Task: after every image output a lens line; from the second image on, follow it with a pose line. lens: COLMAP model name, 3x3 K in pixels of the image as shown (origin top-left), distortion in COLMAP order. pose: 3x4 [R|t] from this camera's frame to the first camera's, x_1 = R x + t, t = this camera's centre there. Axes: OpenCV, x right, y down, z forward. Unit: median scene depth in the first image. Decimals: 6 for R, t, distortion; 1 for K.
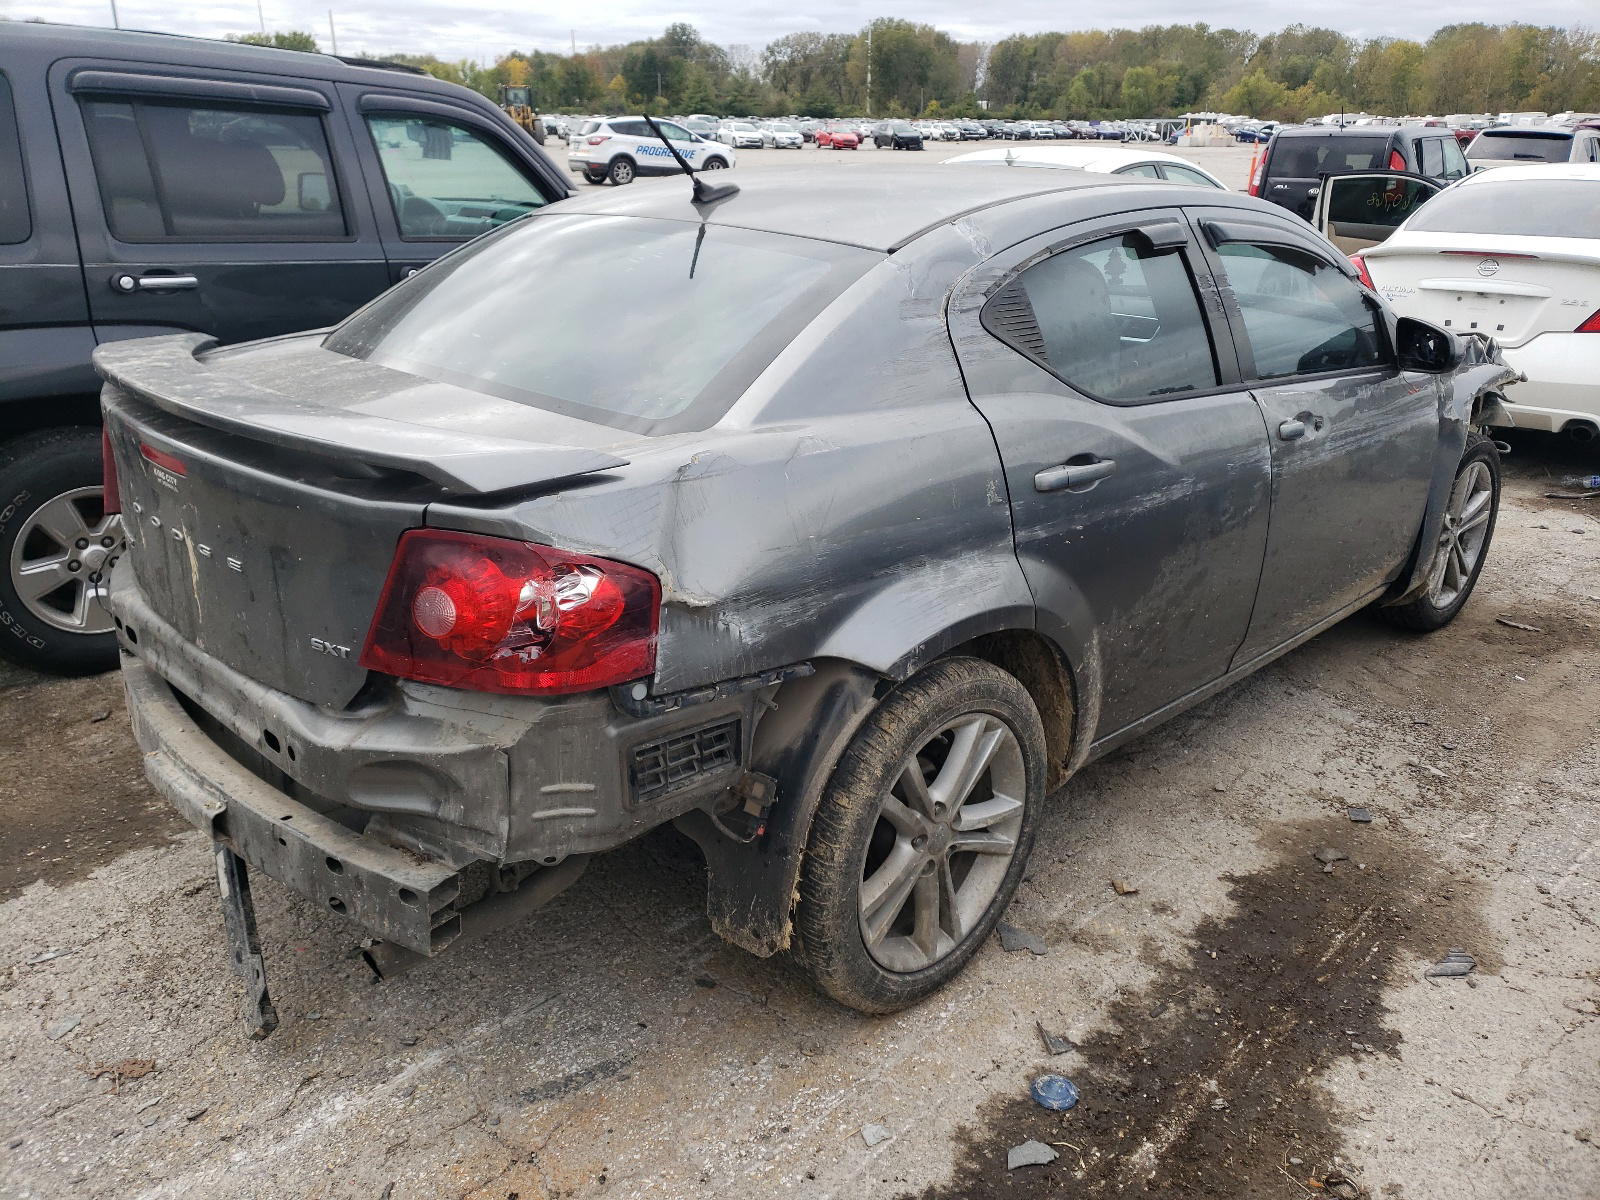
lens RADIAL K [[1206.5, 0, 799.9], [0, 1206.5, 599.8], [0, 0, 1]] dist [0.032383, -0.013057]
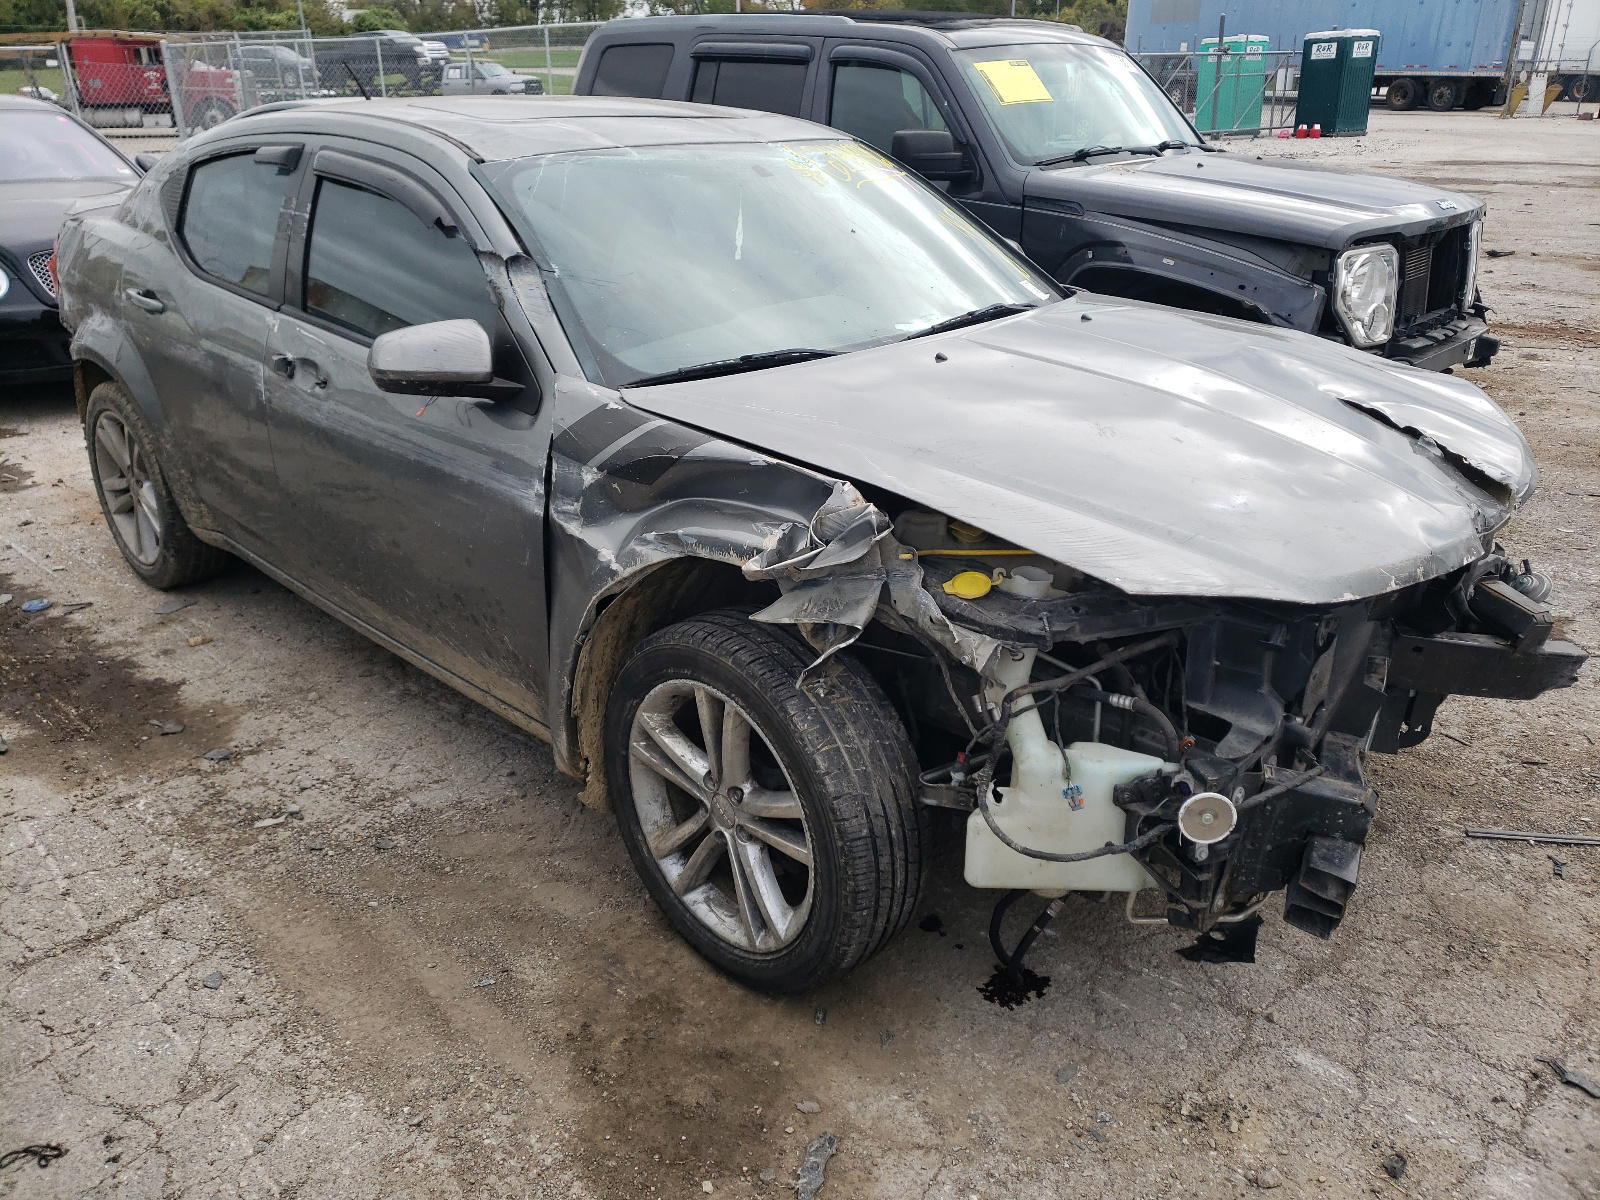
lens RADIAL K [[1206.5, 0, 797.7], [0, 1206.5, 588.5], [0, 0, 1]] dist [0.032383, -0.013057]
pose [[0.025366, 0.379864, -0.924694, 1.440177], [-0.350231, 0.869744, 0.347683, -0.490680], [0.936320, 0.315037, 0.155102, 1.330569]]
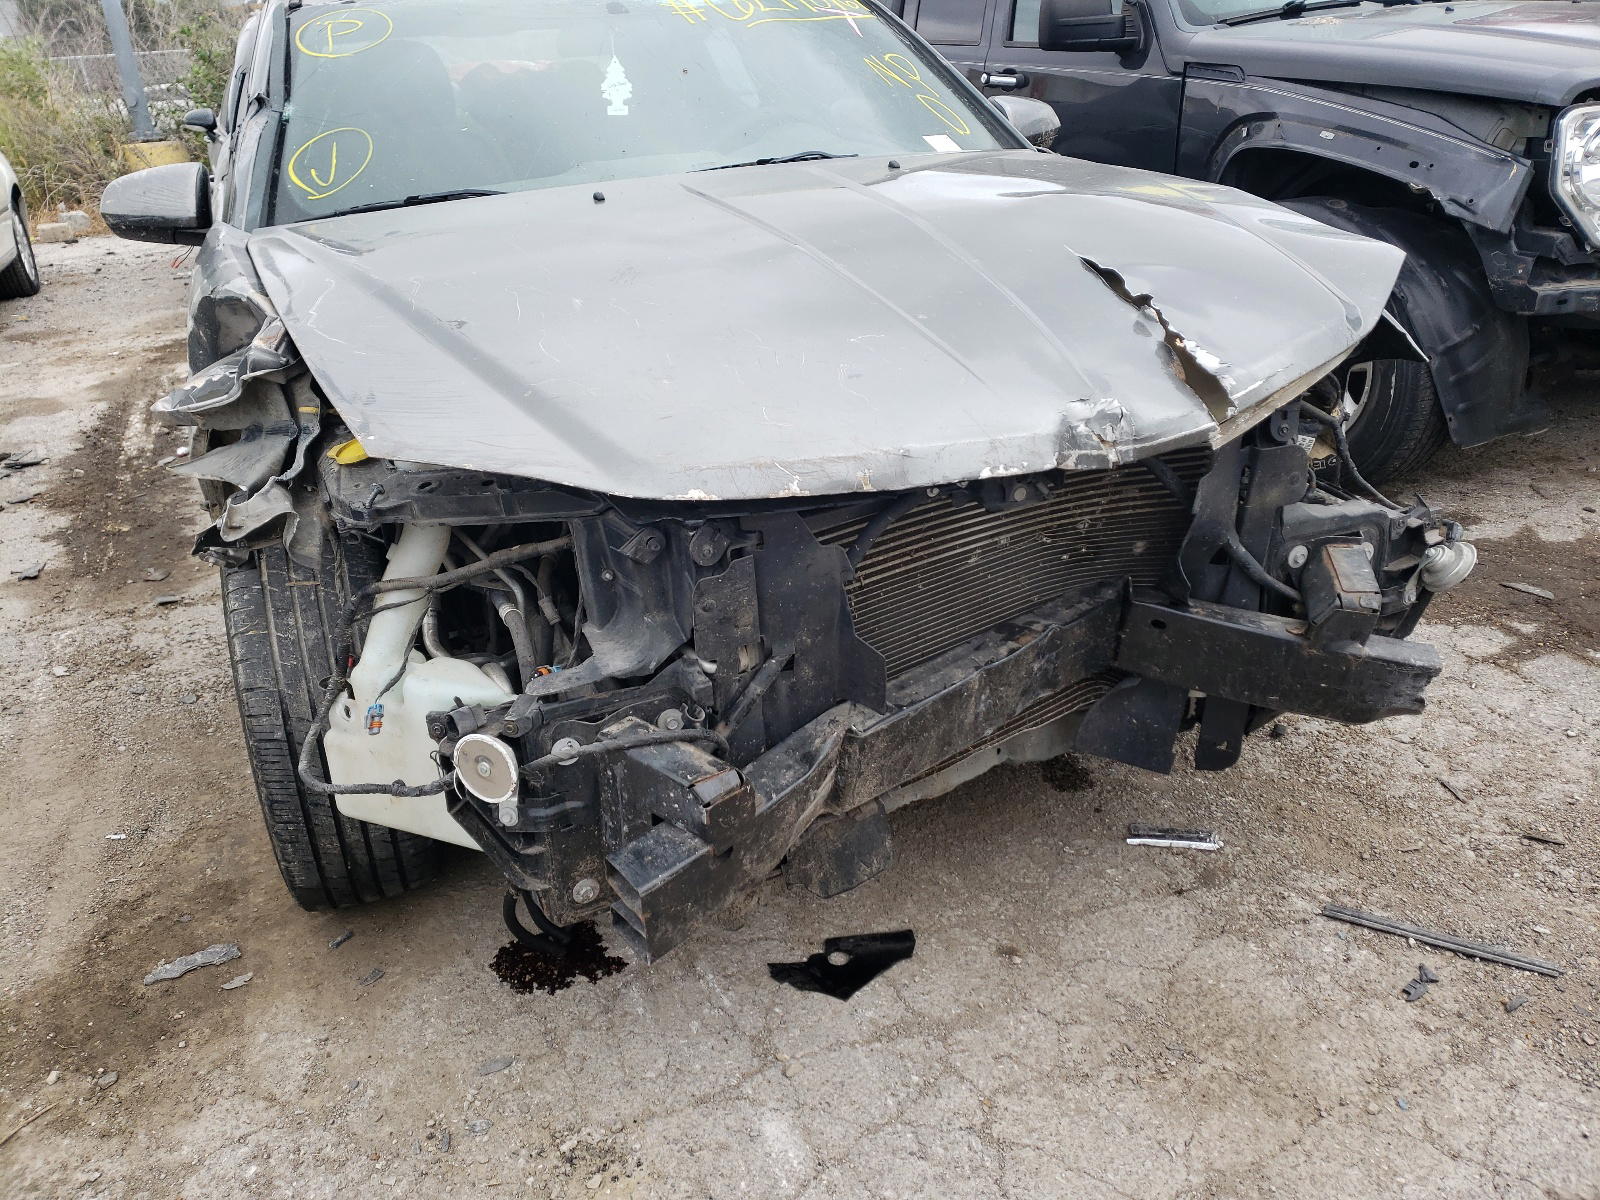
lens RADIAL K [[1206.5, 0, 799.1], [0, 1206.5, 611.5], [0, 0, 1]] dist [0.032383, -0.013057]
pose [[-0.366139, 0.404782, -0.837910, 1.233400], [-0.275680, 0.812833, 0.513131, -0.571009], [0.888787, 0.418872, -0.186020, 1.841897]]
